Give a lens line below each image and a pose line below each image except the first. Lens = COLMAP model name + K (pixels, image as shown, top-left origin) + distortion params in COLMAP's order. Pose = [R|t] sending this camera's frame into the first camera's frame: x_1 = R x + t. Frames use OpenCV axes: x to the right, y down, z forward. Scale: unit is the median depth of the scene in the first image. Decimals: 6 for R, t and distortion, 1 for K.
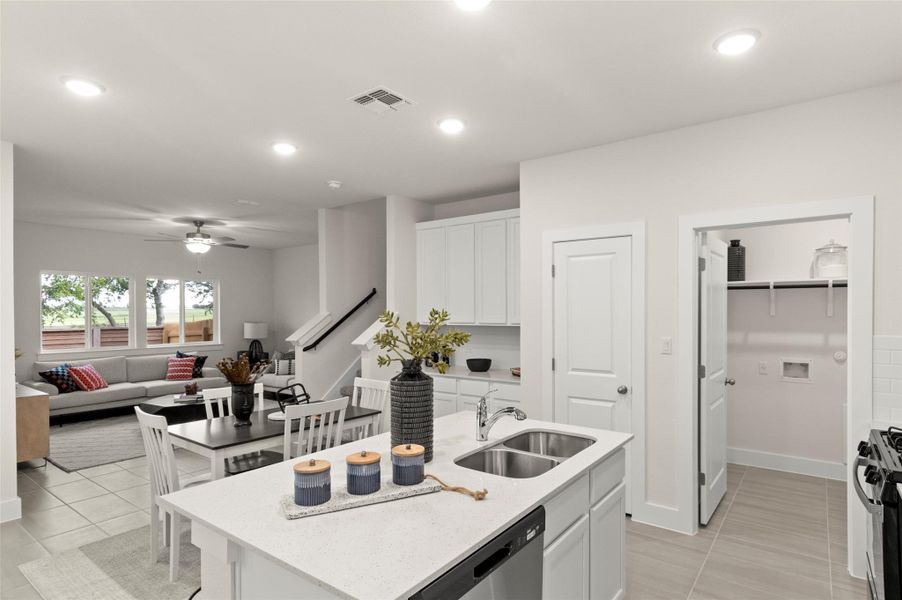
lens RADIAL K [[475.2, 0, 471.2], [0, 475.2, 315.1], [0, 0, 1]] dist [0.000766, -0.010308]
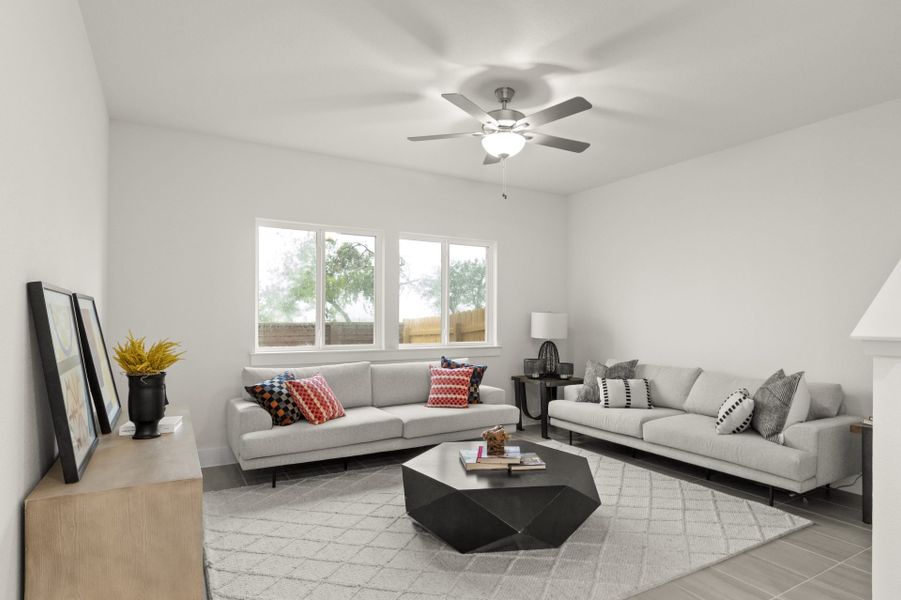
lens RADIAL K [[514.5, 0, 475.7], [0, 514.5, 317.6], [0, 0, 1]] dist [-0.000644, -0.000958]
pose [[0.919036, 0.005106, -0.394141, -0.417561], [-0.008012, 0.999951, -0.005727, 0.039350], [0.394093, 0.008422, 0.919032, 0.540834]]
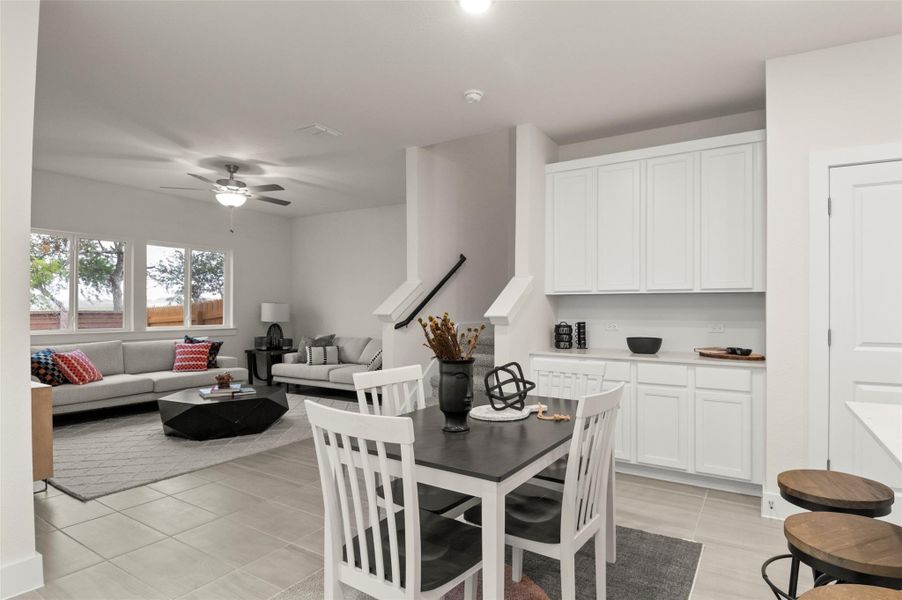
lens RADIAL K [[475.8, 0, 476.7], [0, 475.8, 307.1], [0, 0, 1]] dist [0.028496, -0.043603]
pose [[0.996662, 0.007148, 0.081326, -0.250084], [-0.006476, 0.999943, -0.008528, 0.040882], [-0.081382, 0.007973, 0.996651, 0.199063]]
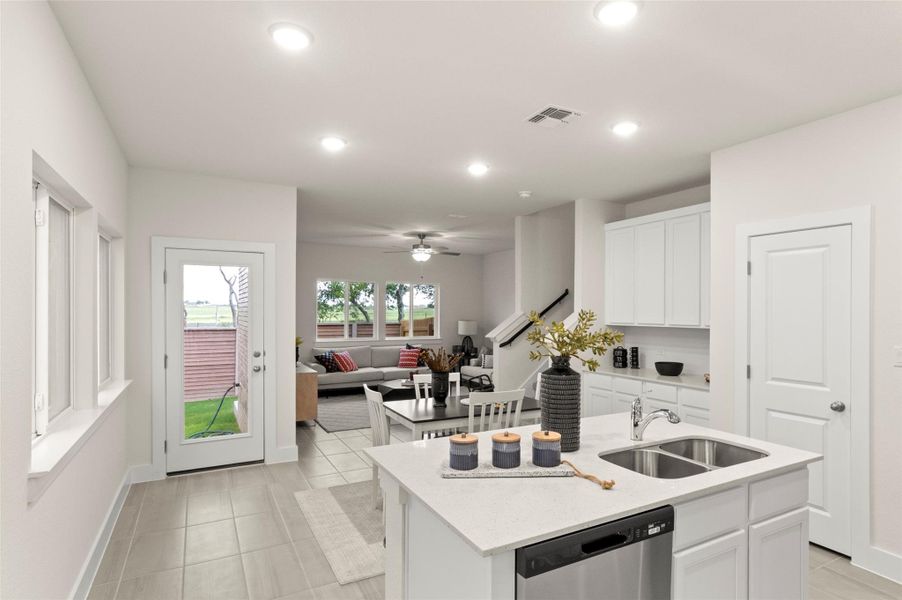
lens RADIAL K [[475.9, 0, 473.7], [0, 475.9, 309.9], [0, 0, 1]] dist [0.001317, -0.008268]
pose [[0.907514, 0.006324, -0.419975, 0.046952], [-0.011044, 0.999900, -0.008807, -0.000130], [0.419877, 0.012630, 0.907493, -0.023684]]
